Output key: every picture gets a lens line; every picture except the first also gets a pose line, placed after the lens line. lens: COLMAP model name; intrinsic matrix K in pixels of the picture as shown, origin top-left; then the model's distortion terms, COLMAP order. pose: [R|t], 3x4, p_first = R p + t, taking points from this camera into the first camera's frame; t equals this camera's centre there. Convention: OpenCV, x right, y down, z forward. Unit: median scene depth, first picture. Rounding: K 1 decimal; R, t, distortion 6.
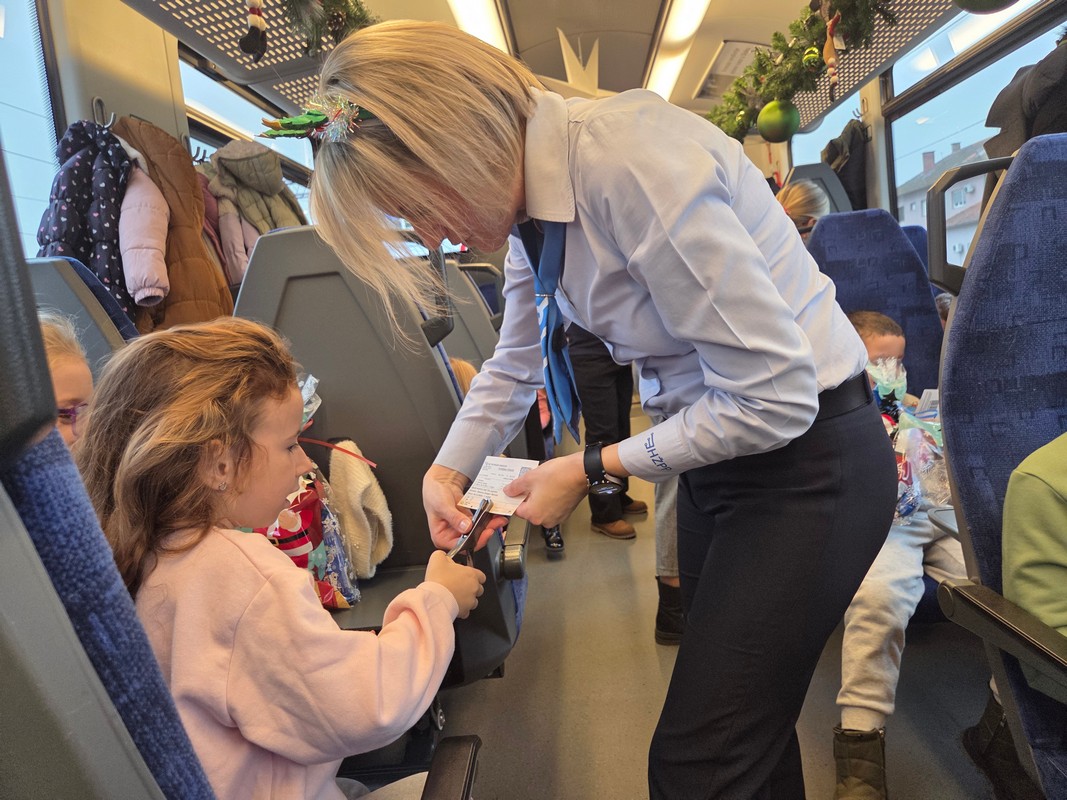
lens RADIAL K [[721.2, 0, 533.0], [0, 721.2, 402.2], [0, 0, 1]] dist [-0.003735, -0.016477]
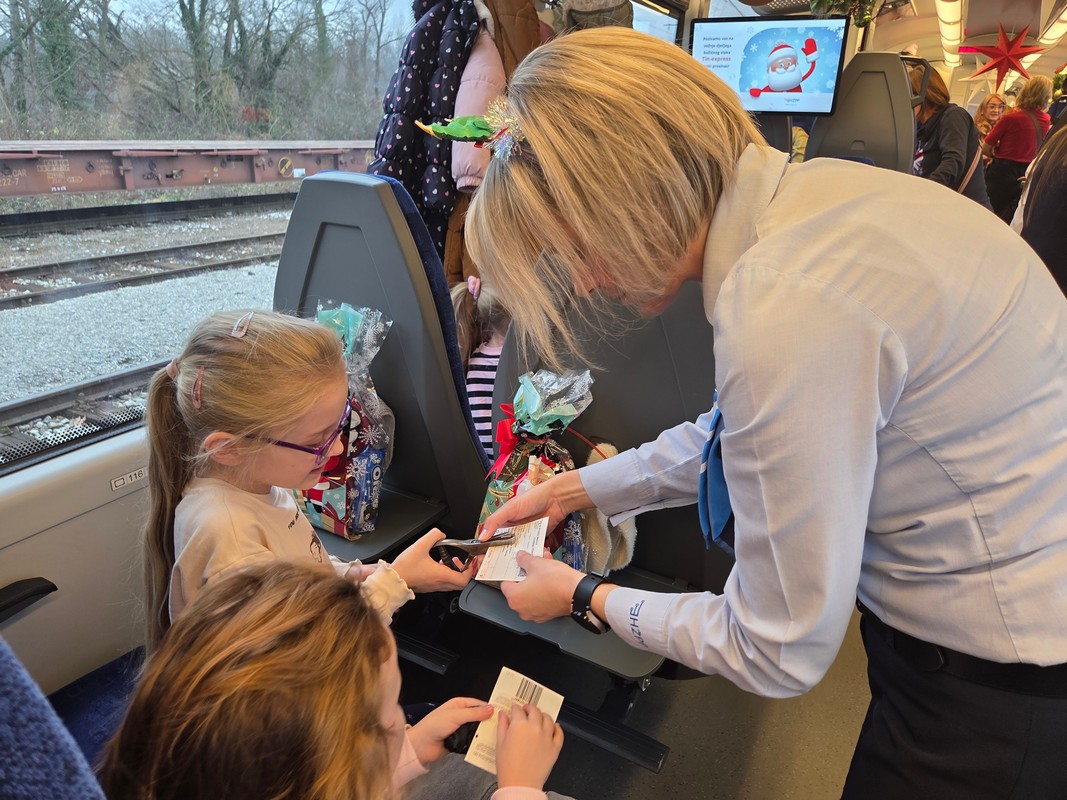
lens RADIAL K [[721.2, 0, 532.6], [0, 721.2, 398.4], [0, 0, 1]] dist [-0.003735, -0.016477]
pose [[0.892467, 0.284132, -0.350387, -0.024750], [-0.185701, 0.939253, 0.288650, -0.165599], [0.411117, -0.192544, 0.891016, 0.091669]]
